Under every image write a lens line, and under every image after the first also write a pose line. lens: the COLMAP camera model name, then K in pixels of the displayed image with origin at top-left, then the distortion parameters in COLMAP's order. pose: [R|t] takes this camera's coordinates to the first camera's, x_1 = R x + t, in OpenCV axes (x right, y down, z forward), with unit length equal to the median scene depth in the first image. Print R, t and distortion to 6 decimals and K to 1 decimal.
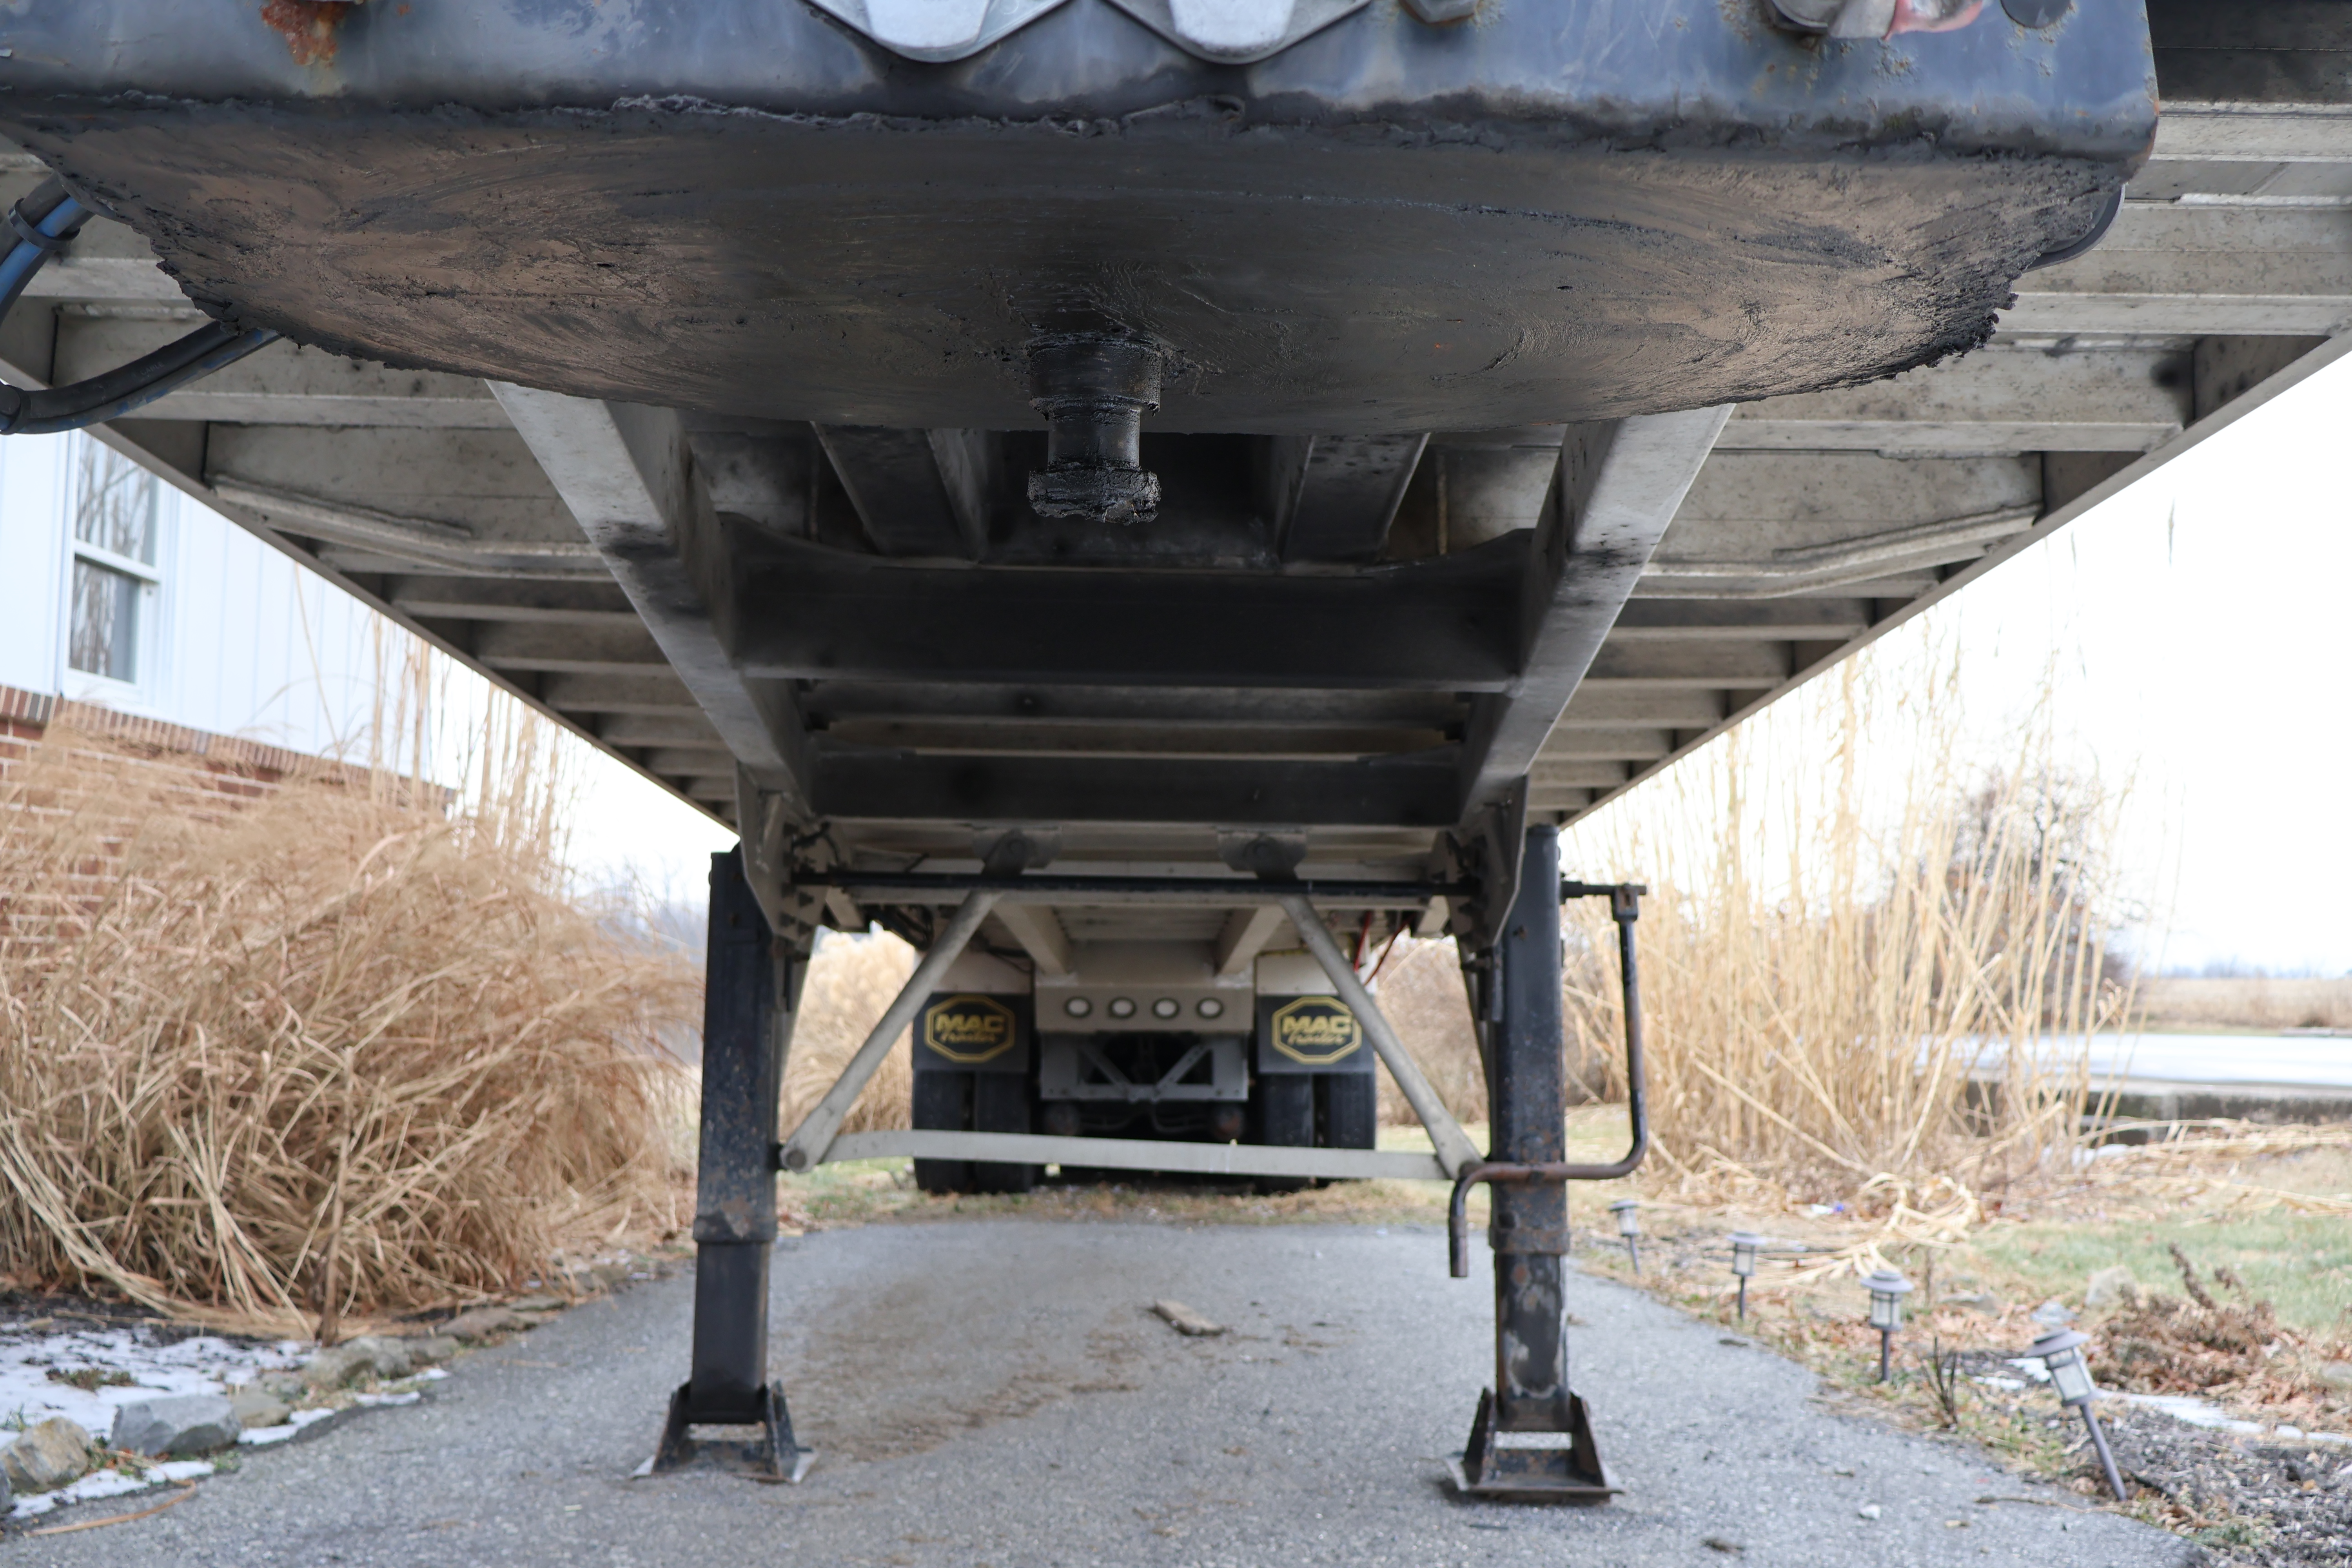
lens RADIAL K [[1964.3, 0, 1171.8], [0, 1964.3, 786.7], [0, 0, 1]] dist [-0.000494, -0.011223]
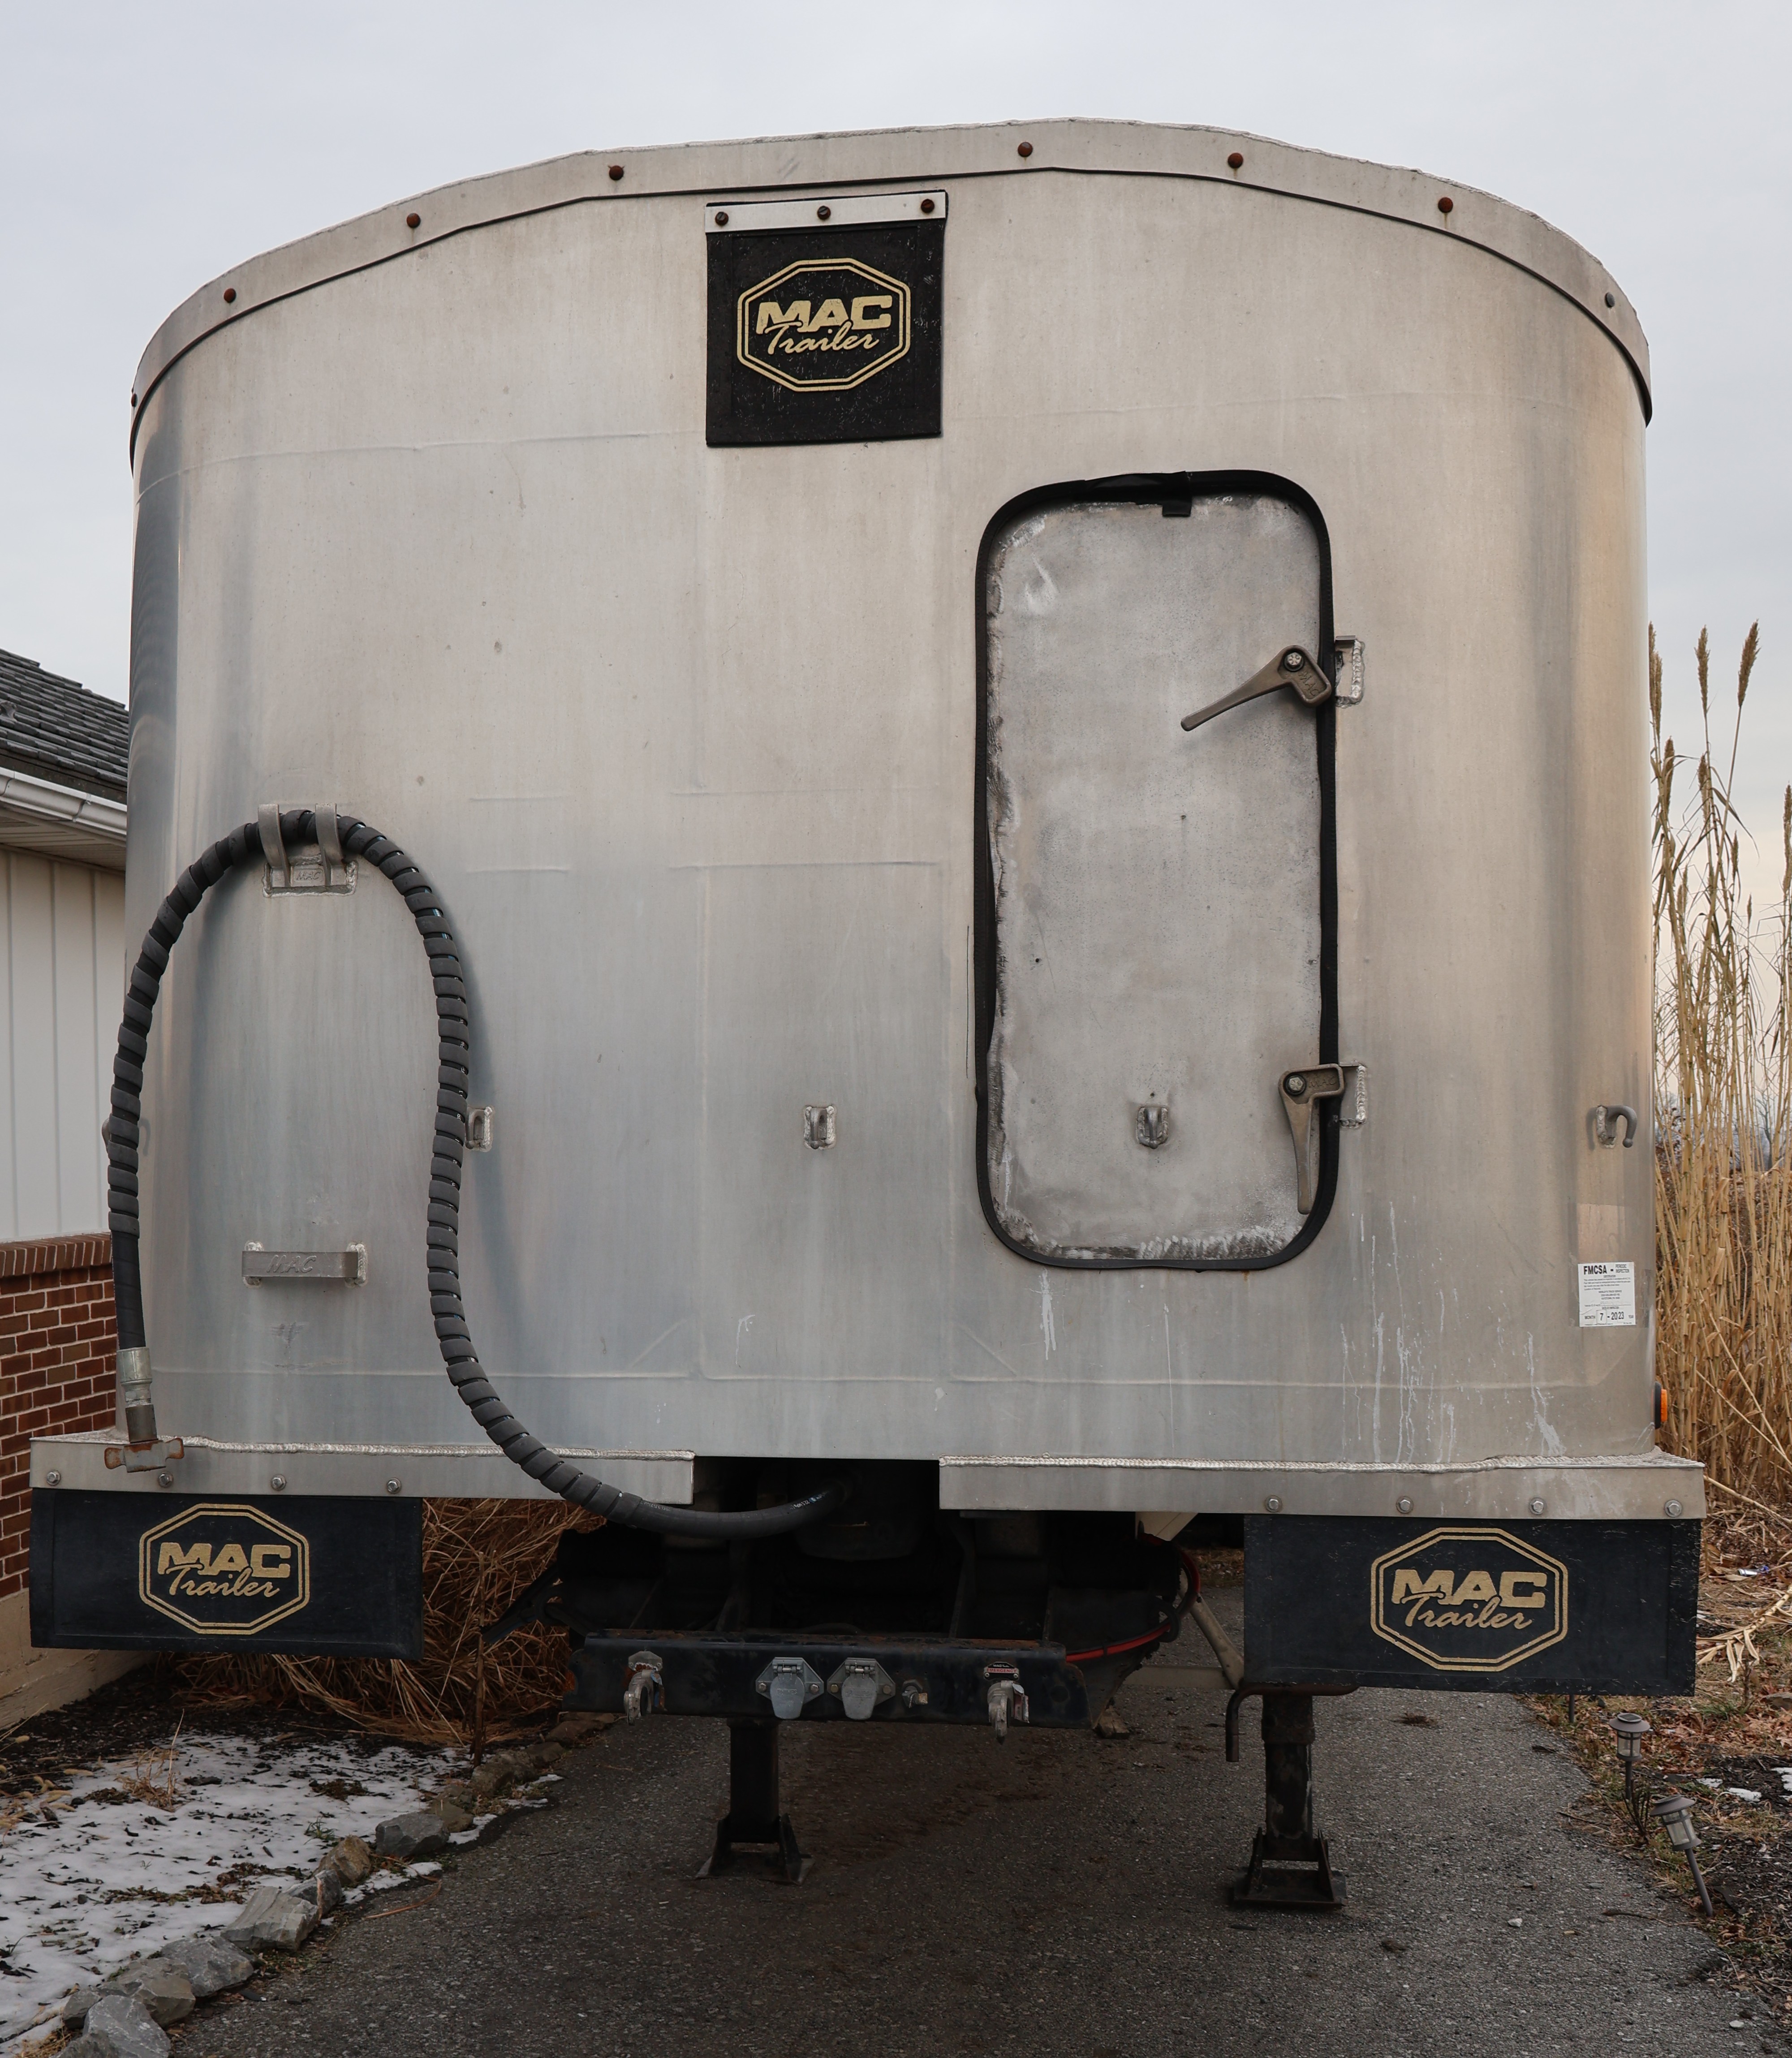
lens RADIAL K [[2613.9, 0, 895.6], [0, 2613.9, 1031.4], [0, 0, 1]] dist [-0.010834, 0.000000]
pose [[0.987269, -0.021010, -0.157667, 0.207343], [0.037804, 0.993829, 0.104283, -0.490162], [0.154503, -0.108916, 0.981971, -0.875518]]
